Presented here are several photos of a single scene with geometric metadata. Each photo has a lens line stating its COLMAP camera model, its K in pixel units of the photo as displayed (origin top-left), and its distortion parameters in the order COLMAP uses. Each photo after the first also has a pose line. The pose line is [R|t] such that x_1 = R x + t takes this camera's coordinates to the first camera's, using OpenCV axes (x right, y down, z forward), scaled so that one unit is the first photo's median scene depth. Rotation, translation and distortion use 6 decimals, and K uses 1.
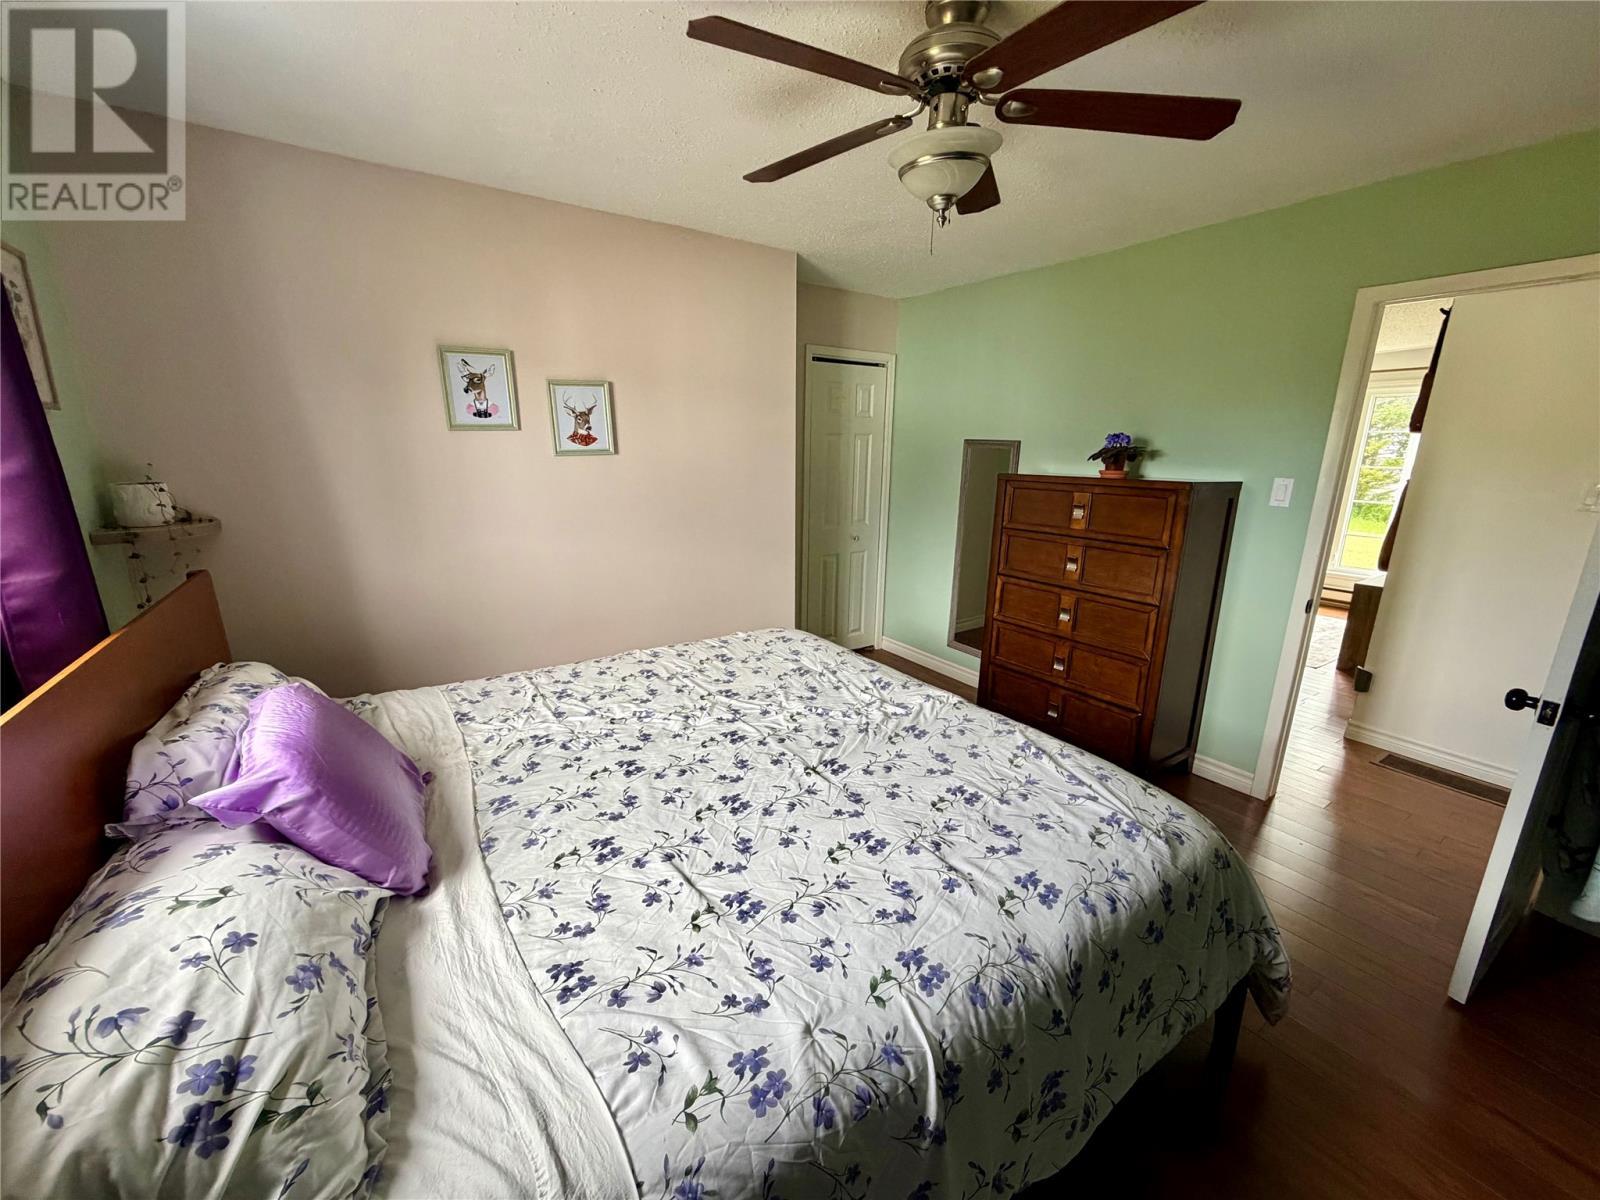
lens RADIAL K [[637.2, 0, 794.6], [0, 637.2, 604.2], [0, 0, 1]] dist [-0.002171, 0.000282]
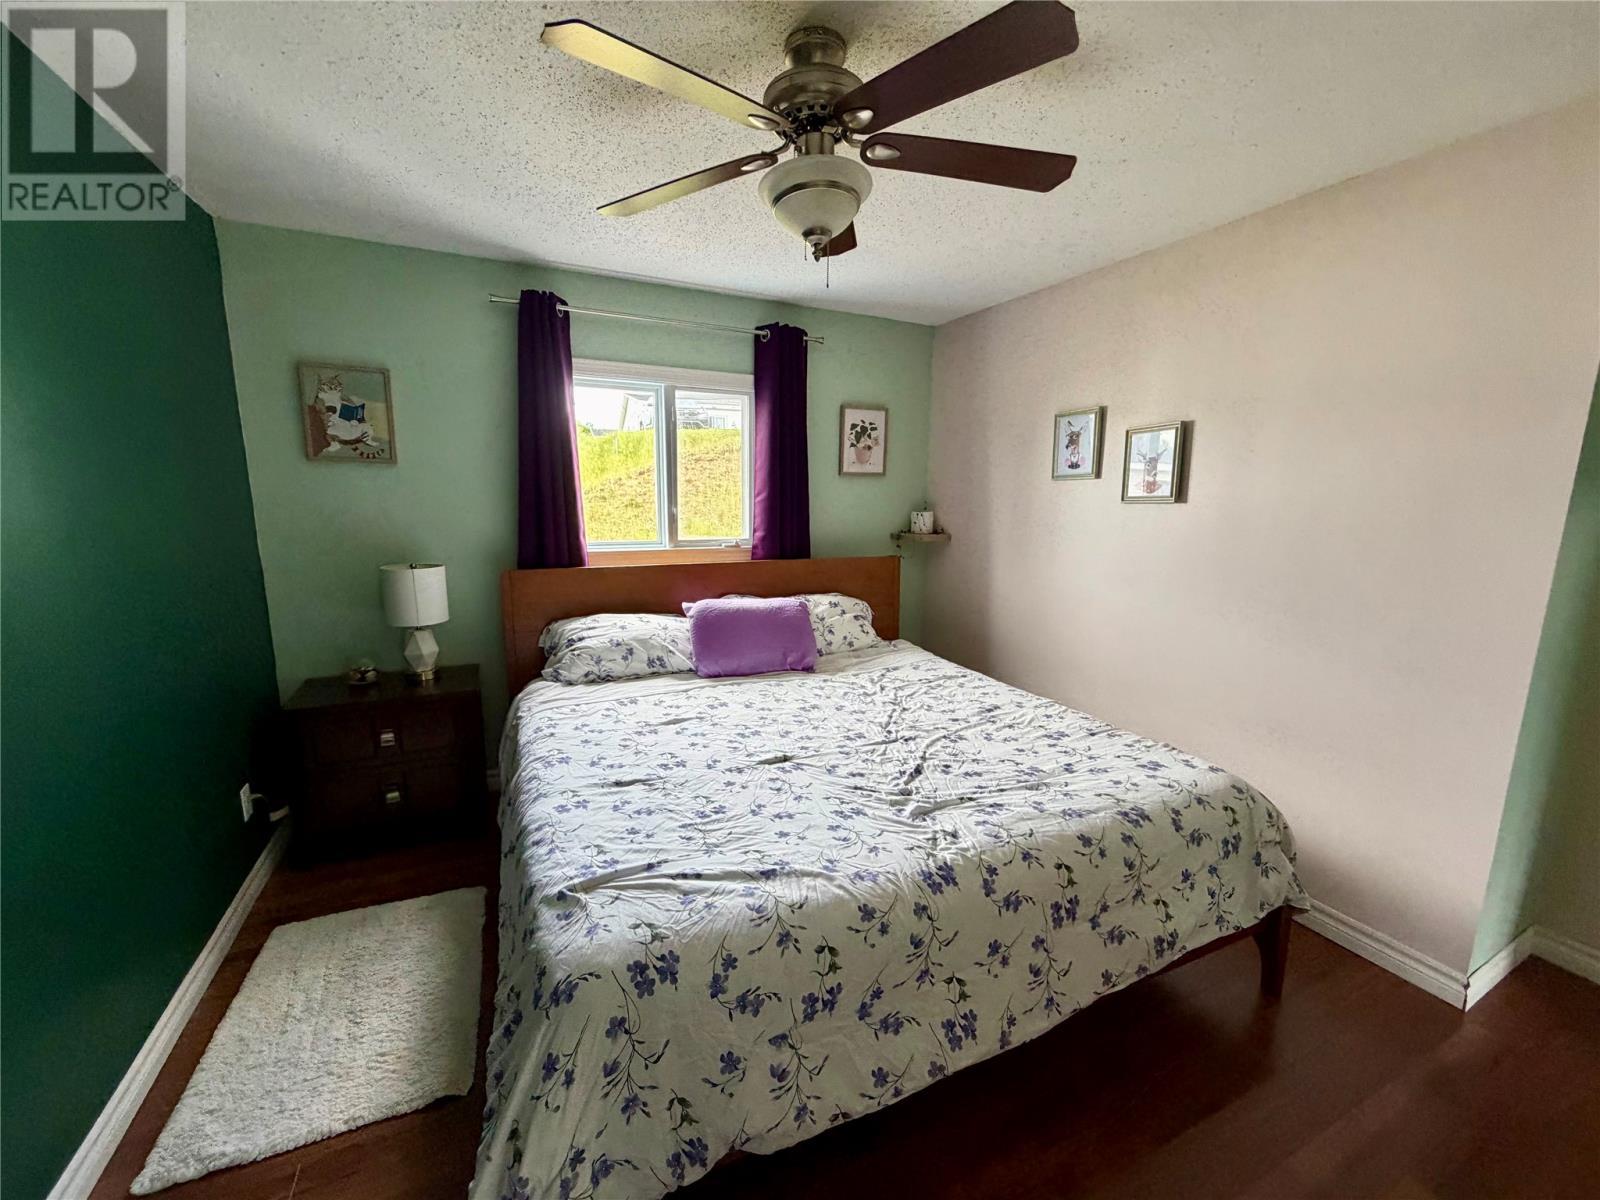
lens RADIAL K [[637.2, 0, 796.0], [0, 637.2, 597.7], [0, 0, 1]] dist [-0.002171, 0.000282]
pose [[-0.150814, 0.154670, -0.976387, 0.879571], [-0.254297, 0.948377, 0.189512, -0.193181], [0.955295, 0.276873, -0.103697, 0.834915]]
